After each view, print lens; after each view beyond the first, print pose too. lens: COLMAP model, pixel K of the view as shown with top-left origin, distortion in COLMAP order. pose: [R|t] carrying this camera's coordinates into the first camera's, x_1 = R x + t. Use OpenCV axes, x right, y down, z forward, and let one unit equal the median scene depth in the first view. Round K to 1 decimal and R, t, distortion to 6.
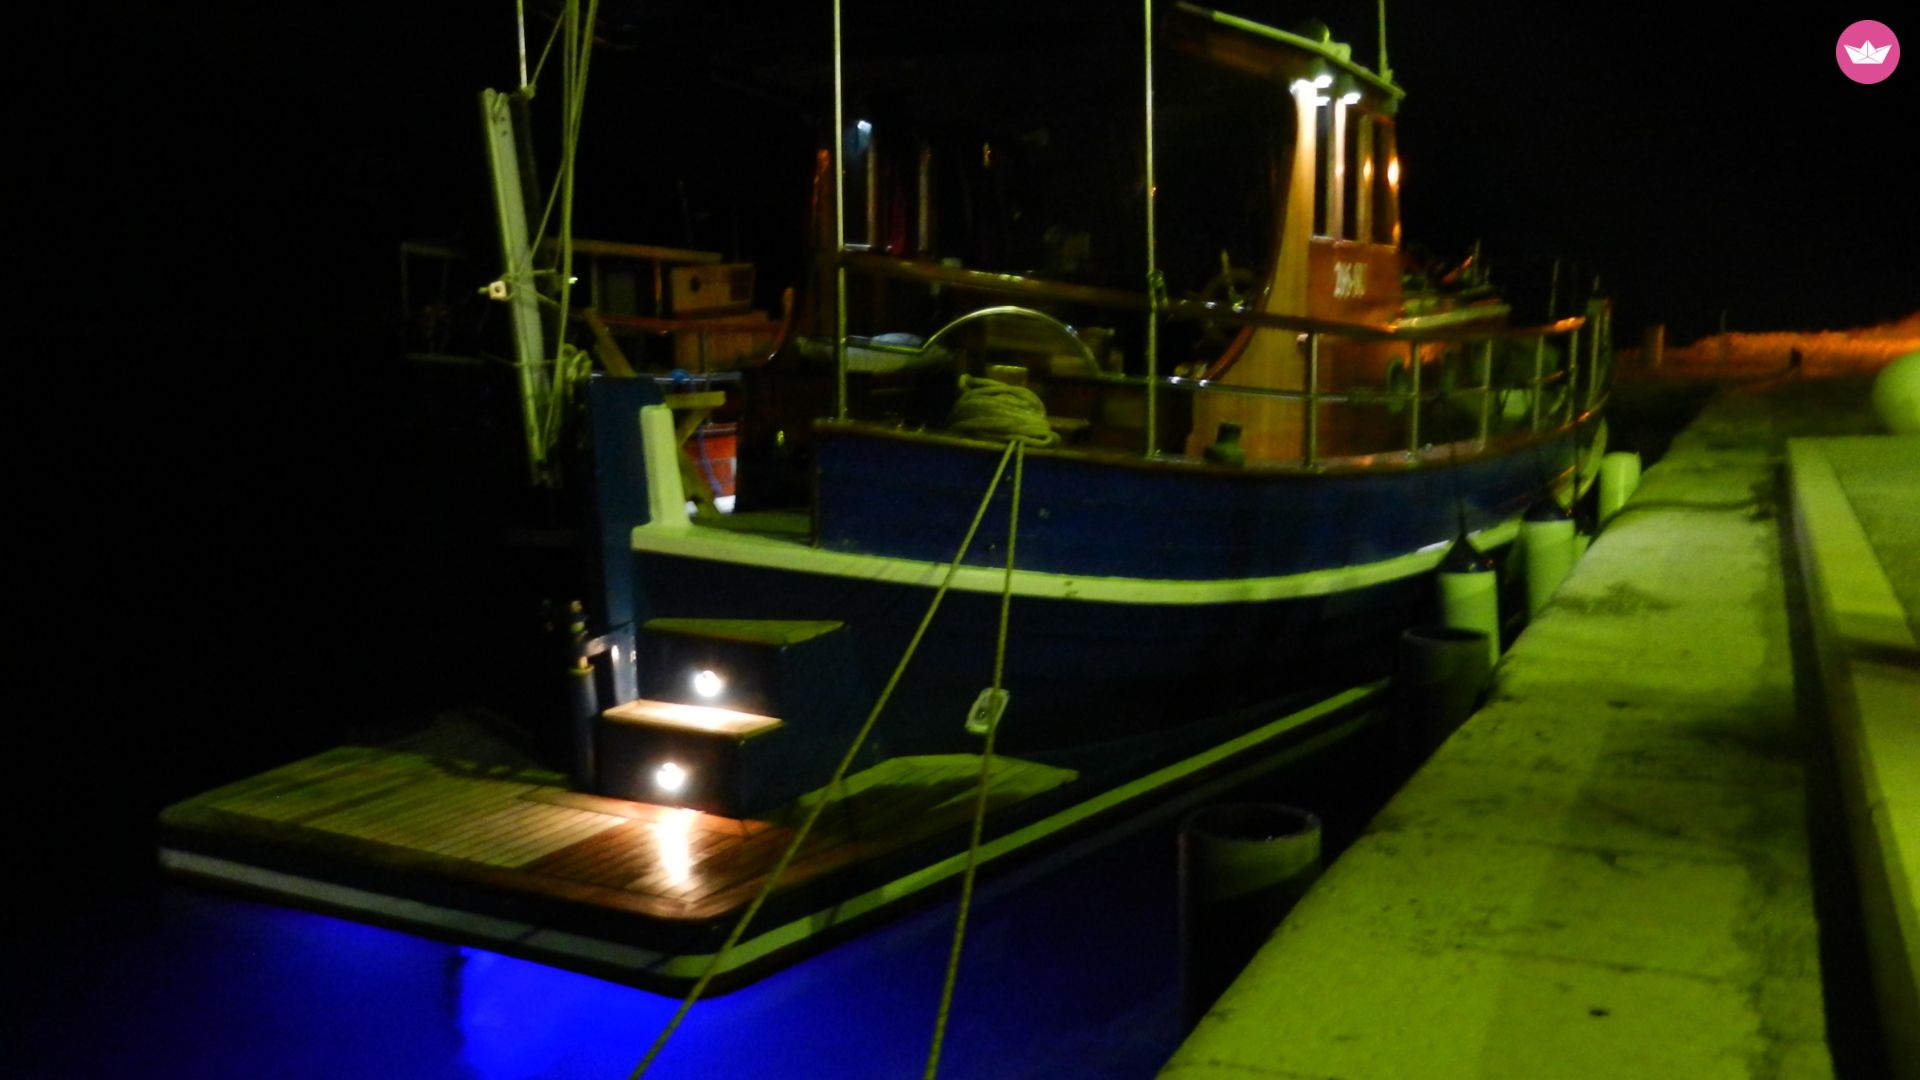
lens RADIAL K [[1683.7, 0, 960.0], [0, 1683.7, 540.0], [0, 0, 1]] dist [0.020218, 0.006523]
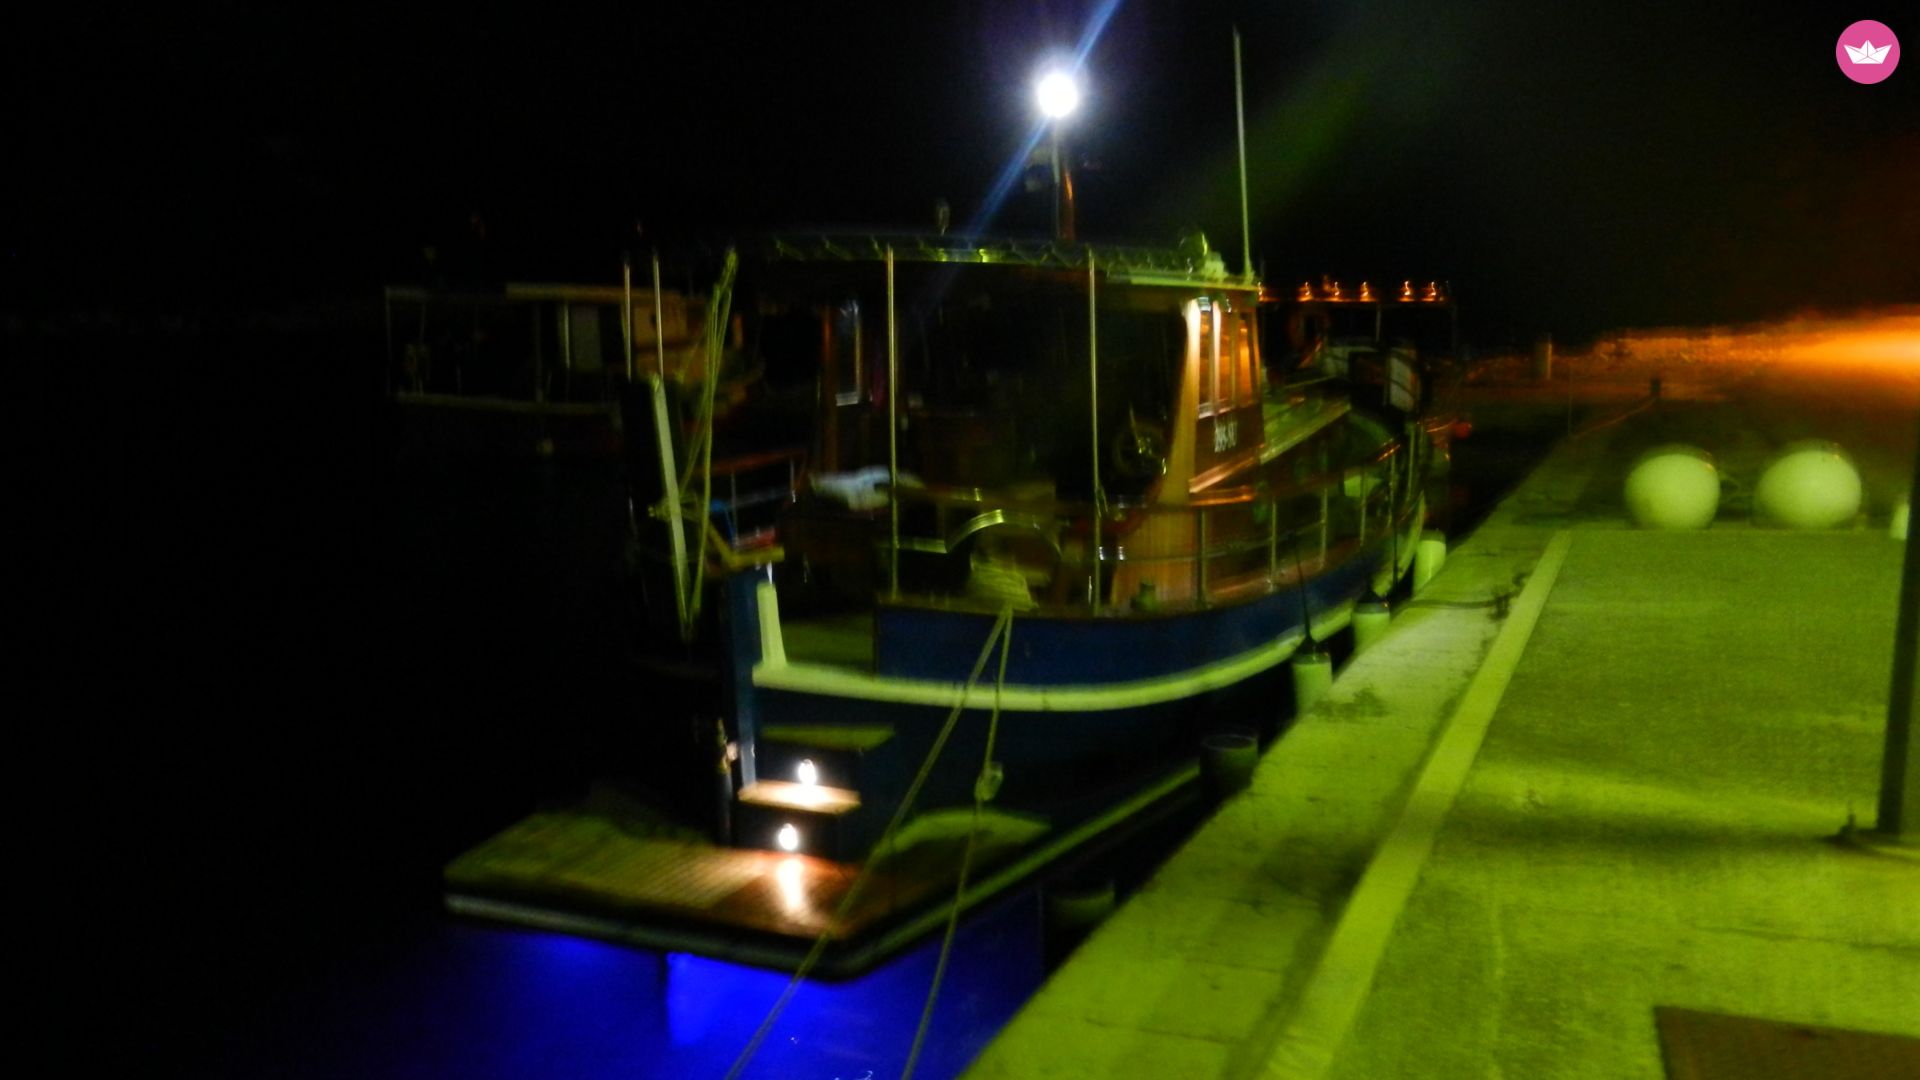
lens RADIAL K [[1452.9, 0, 960.0], [0, 1452.9, 540.0], [0, 0, 1]] dist [0.073557, 0.002745]
pose [[0.998841, -0.009584, 0.047159, -0.070079], [0.010067, 0.999899, -0.010007, -0.104130], [-0.047058, 0.010470, 0.998837, -0.294942]]
